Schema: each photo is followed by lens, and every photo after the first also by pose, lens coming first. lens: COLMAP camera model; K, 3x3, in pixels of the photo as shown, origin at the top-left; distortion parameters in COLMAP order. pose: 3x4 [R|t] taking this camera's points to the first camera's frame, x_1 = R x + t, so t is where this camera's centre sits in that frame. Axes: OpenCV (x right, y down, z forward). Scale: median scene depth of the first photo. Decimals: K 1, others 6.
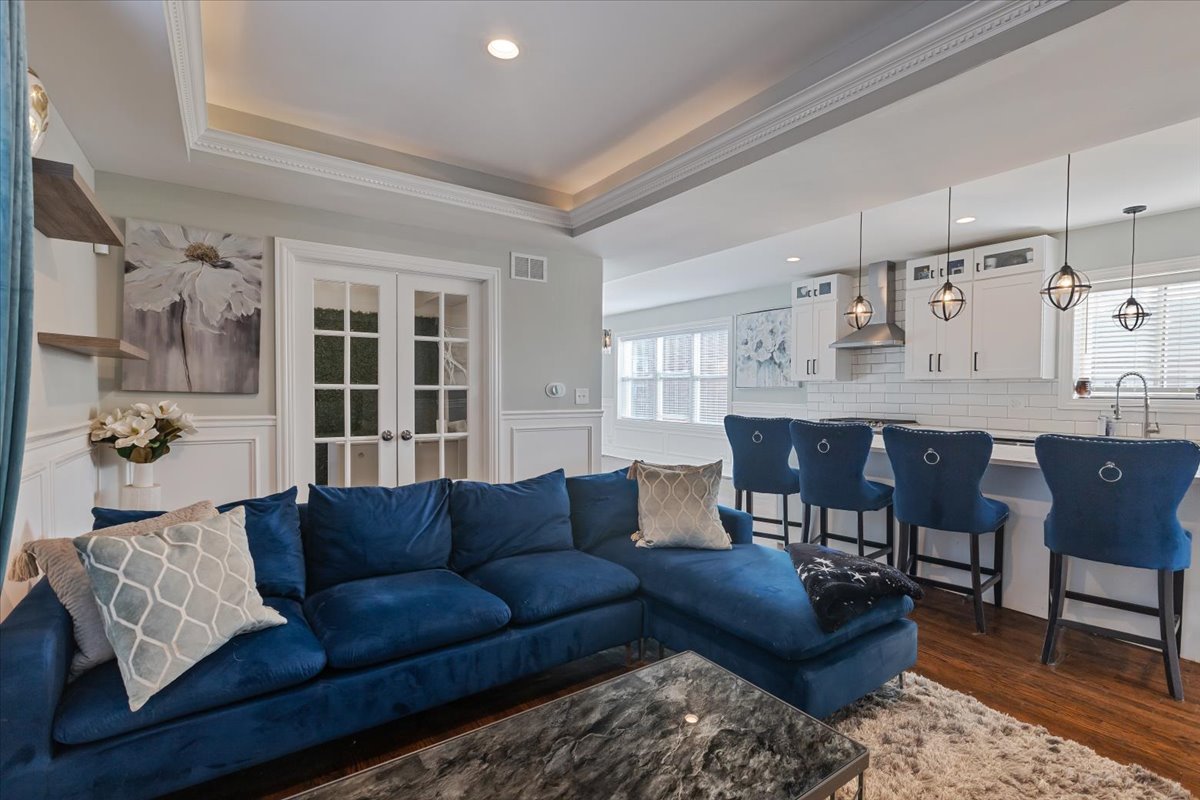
lens RADIAL K [[568.3, 0, 600.4], [0, 568.3, 397.1], [0, 0, 1]] dist [0.004869, 0.000789]
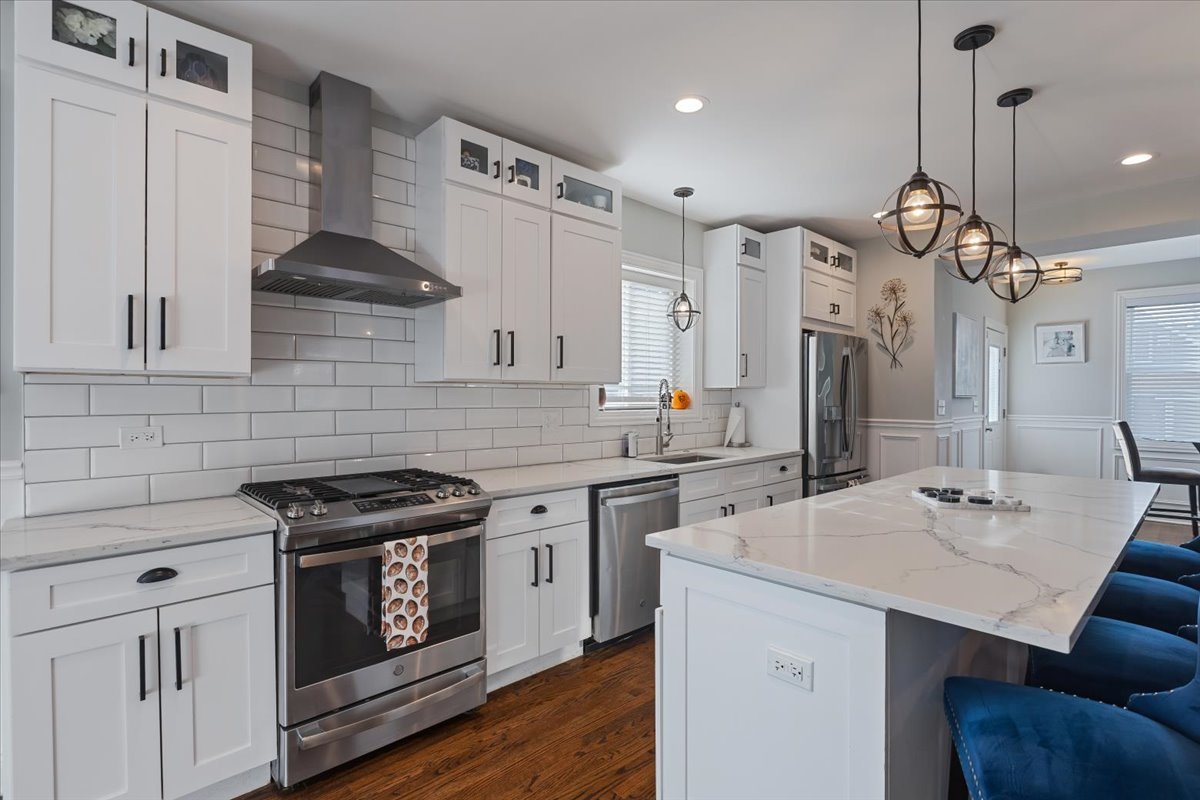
lens RADIAL K [[568.3, 0, 608.7], [0, 568.3, 399.6], [0, 0, 1]] dist [0.004869, 0.000789]
pose [[-0.149696, -0.005642, 0.988716, 0.078088], [0.017204, 0.999817, 0.008310, -0.017425], [-0.988582, 0.018254, -0.149571, 1.008993]]
